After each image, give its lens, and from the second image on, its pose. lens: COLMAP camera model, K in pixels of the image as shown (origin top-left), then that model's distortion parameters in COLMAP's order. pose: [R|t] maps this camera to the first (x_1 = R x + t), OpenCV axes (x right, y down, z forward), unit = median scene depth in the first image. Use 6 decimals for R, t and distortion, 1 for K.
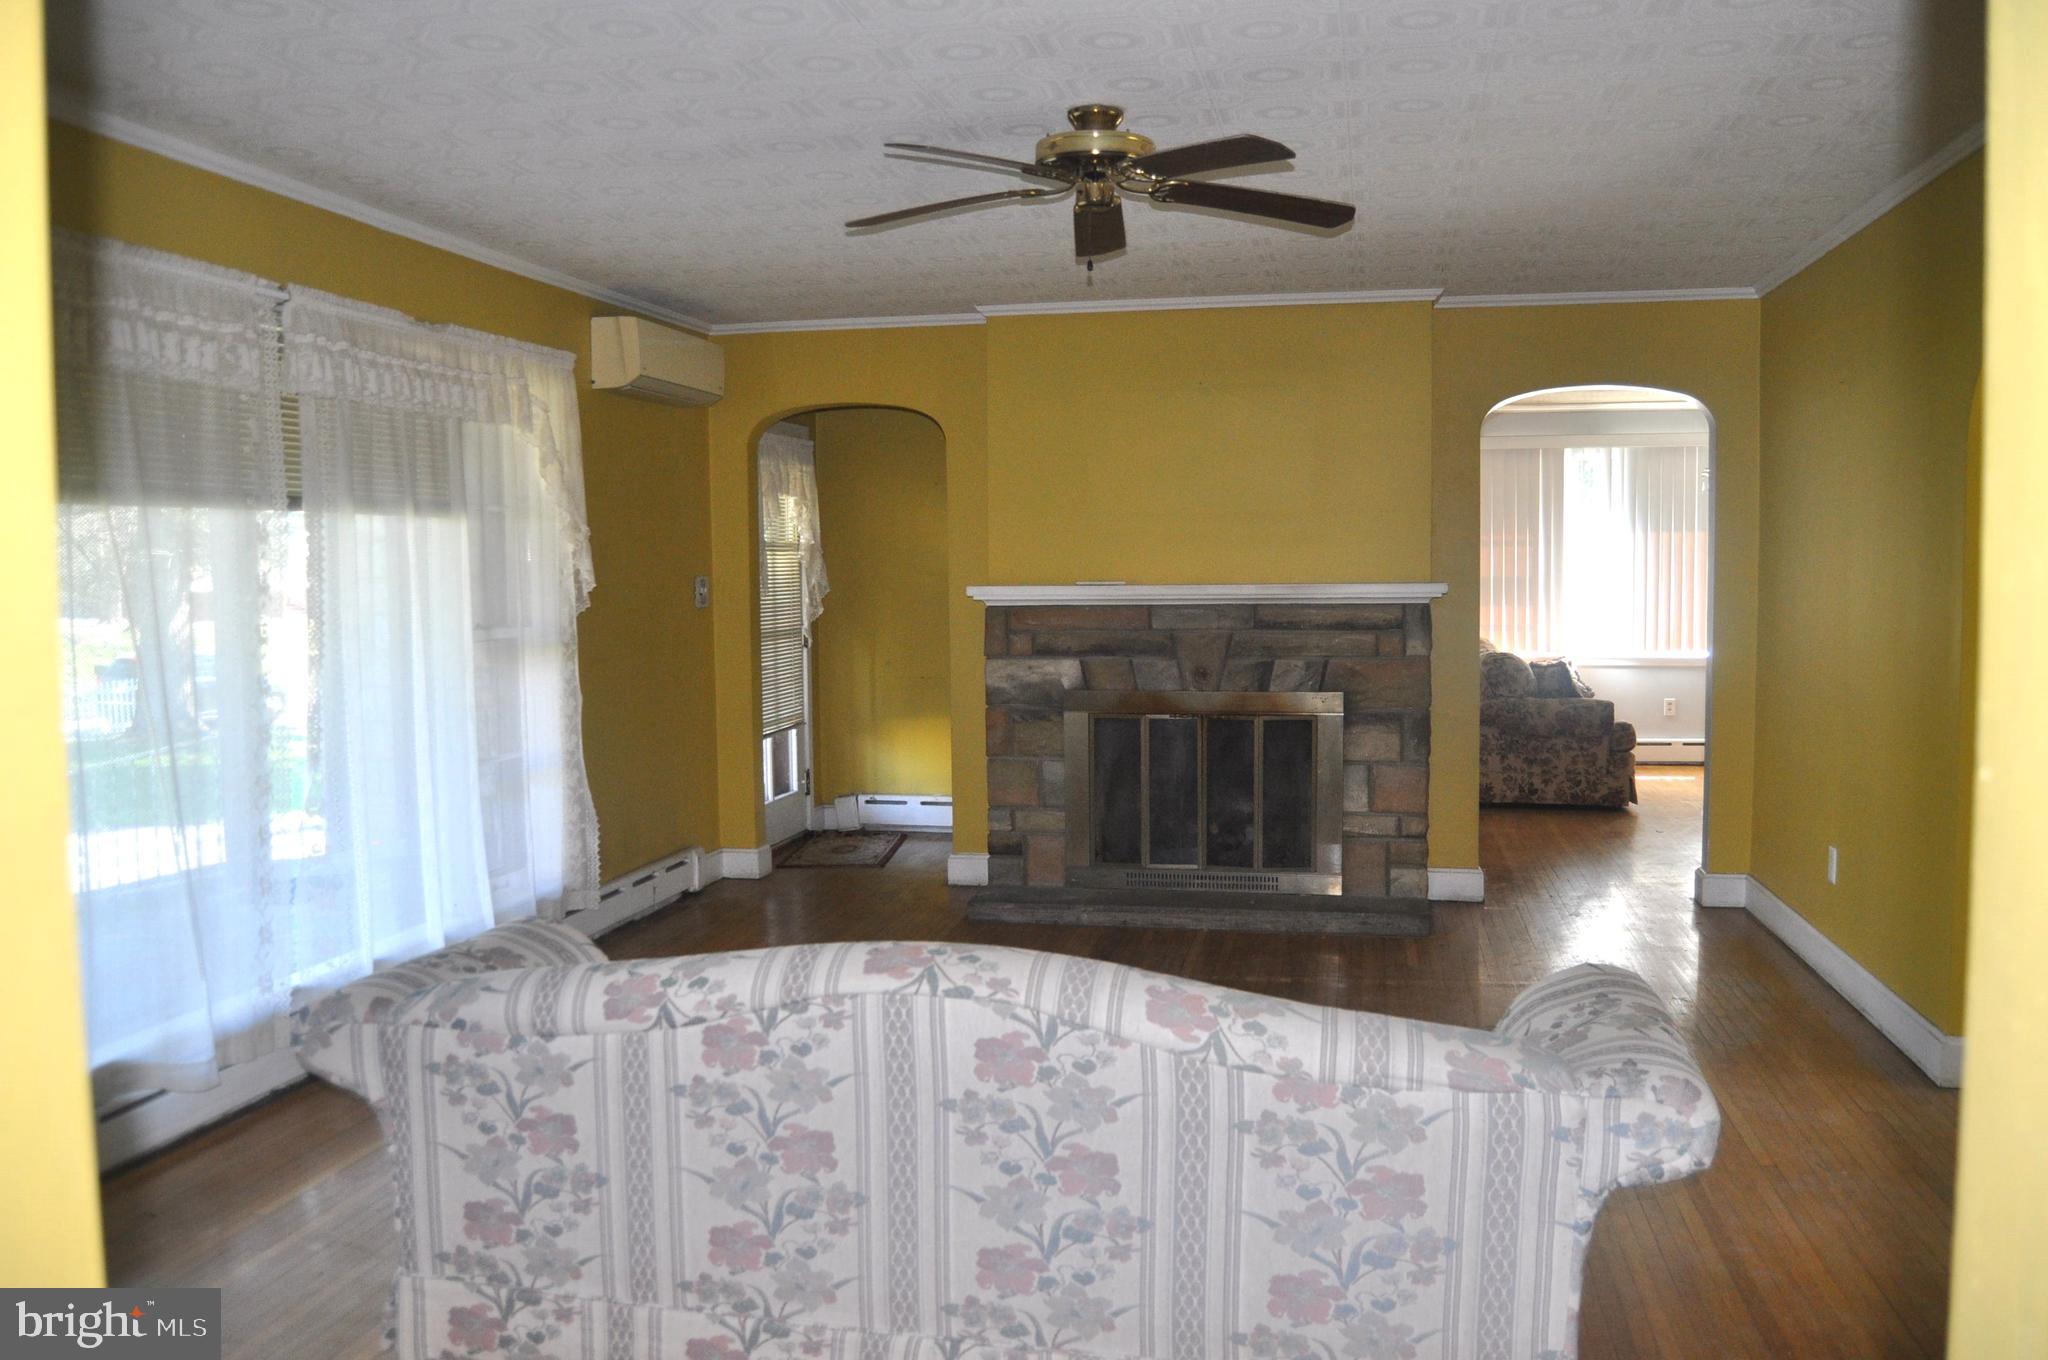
lens RADIAL K [[1592.2, 0, 1025.5], [0, 1592.2, 677.5], [0, 0, 1]] dist [-0.088995, 0.017793]
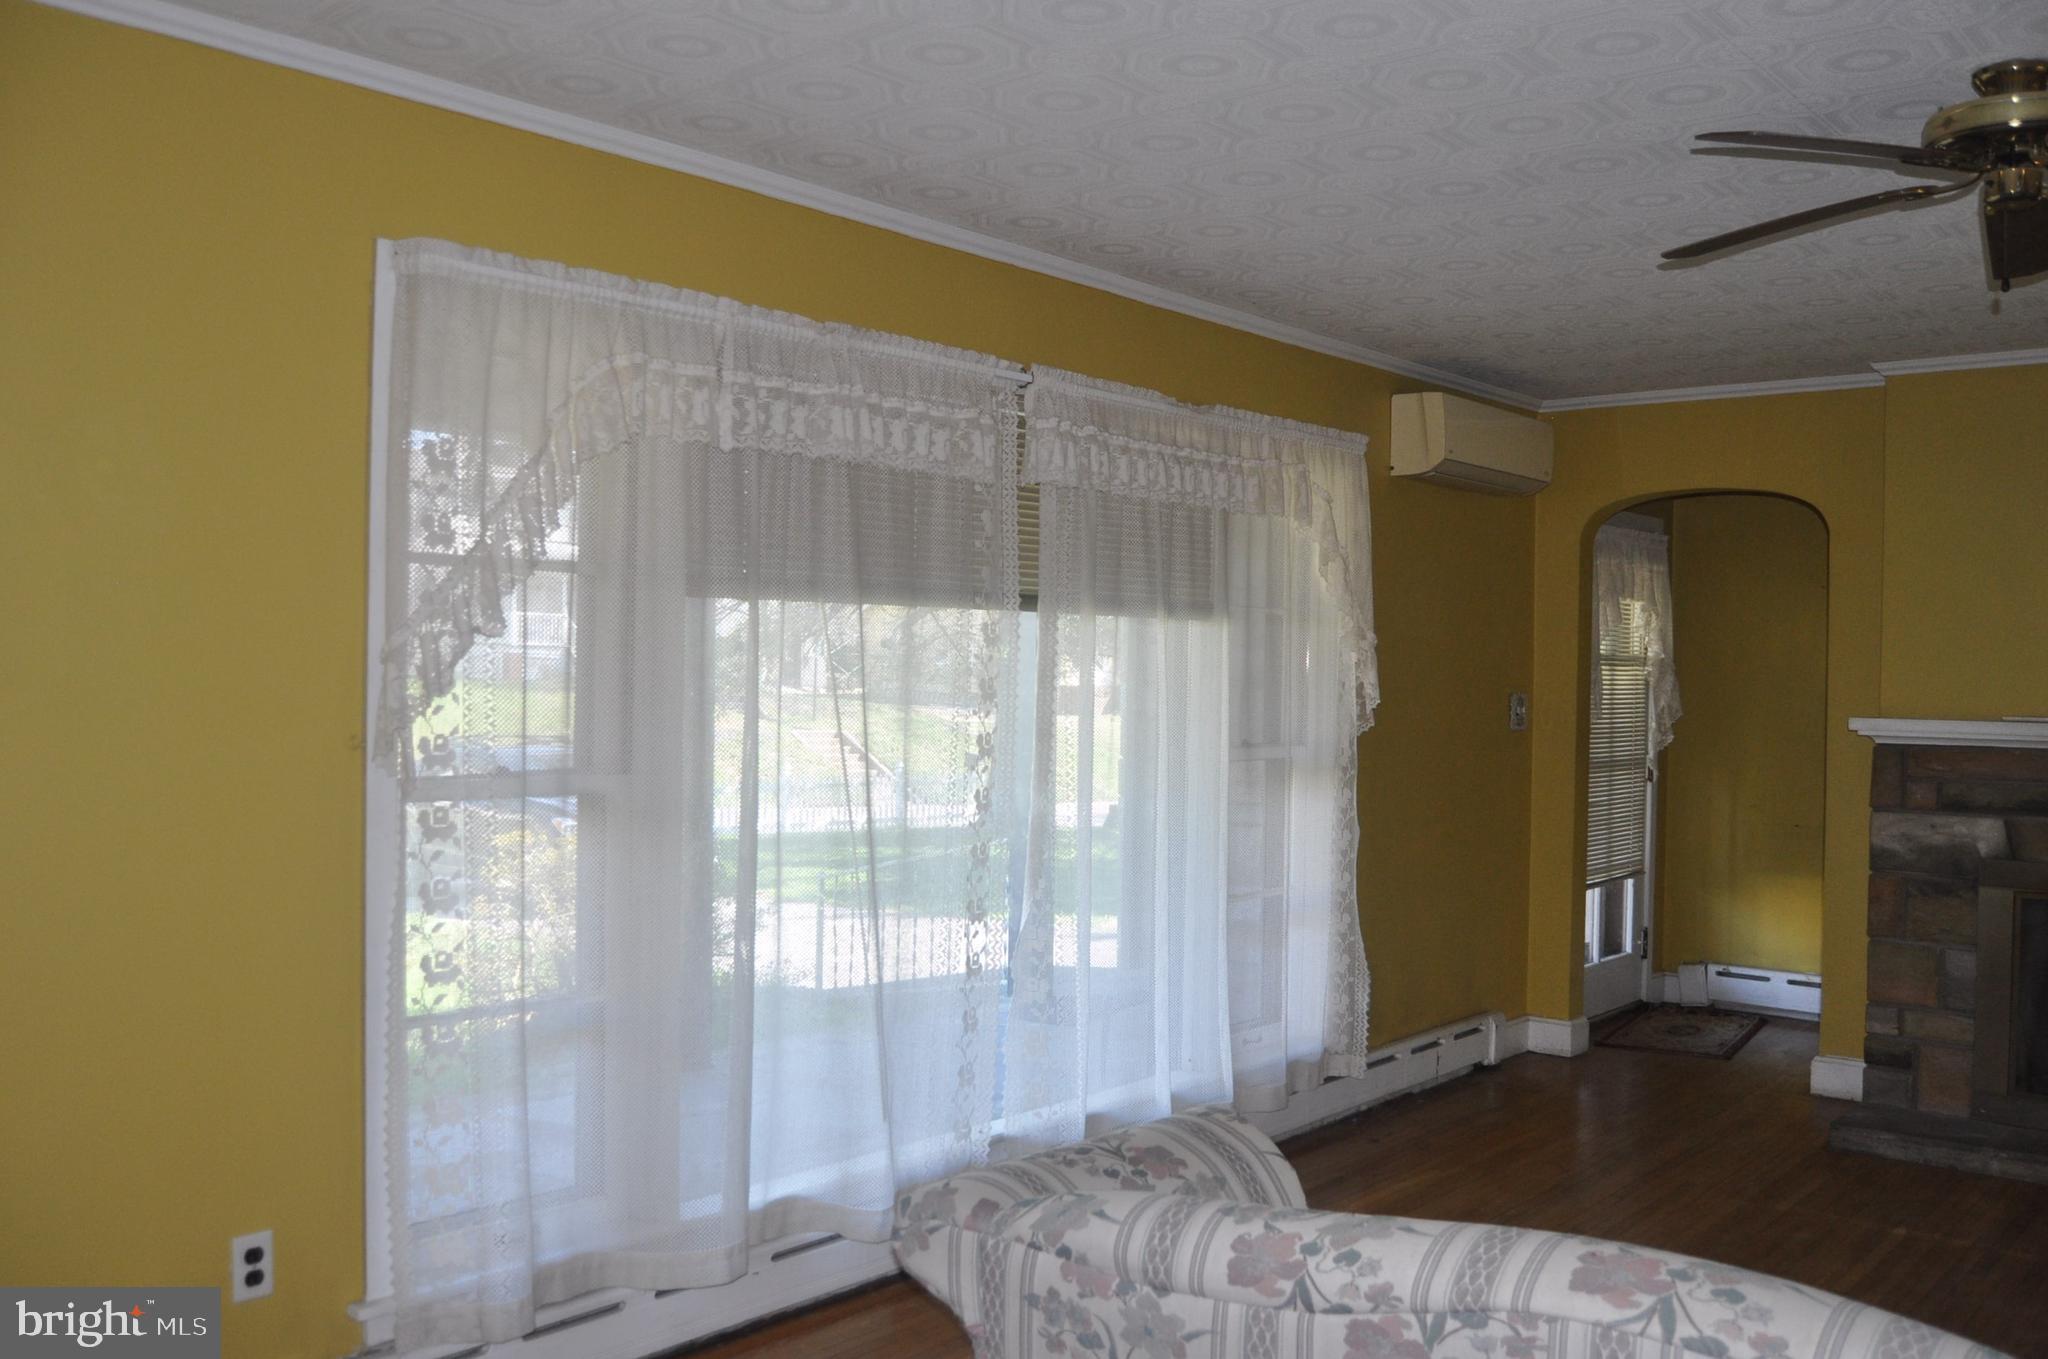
lens RADIAL K [[1735.7, 0, 1024.3], [0, 1735.7, 687.3], [0, 0, 1]] dist [-0.098625, 0.040645]
pose [[0.873842, 0.027725, -0.485418, 0.020204], [-0.058129, 0.997169, -0.047688, -0.012188], [0.482722, 0.069889, 0.872980, 0.101996]]
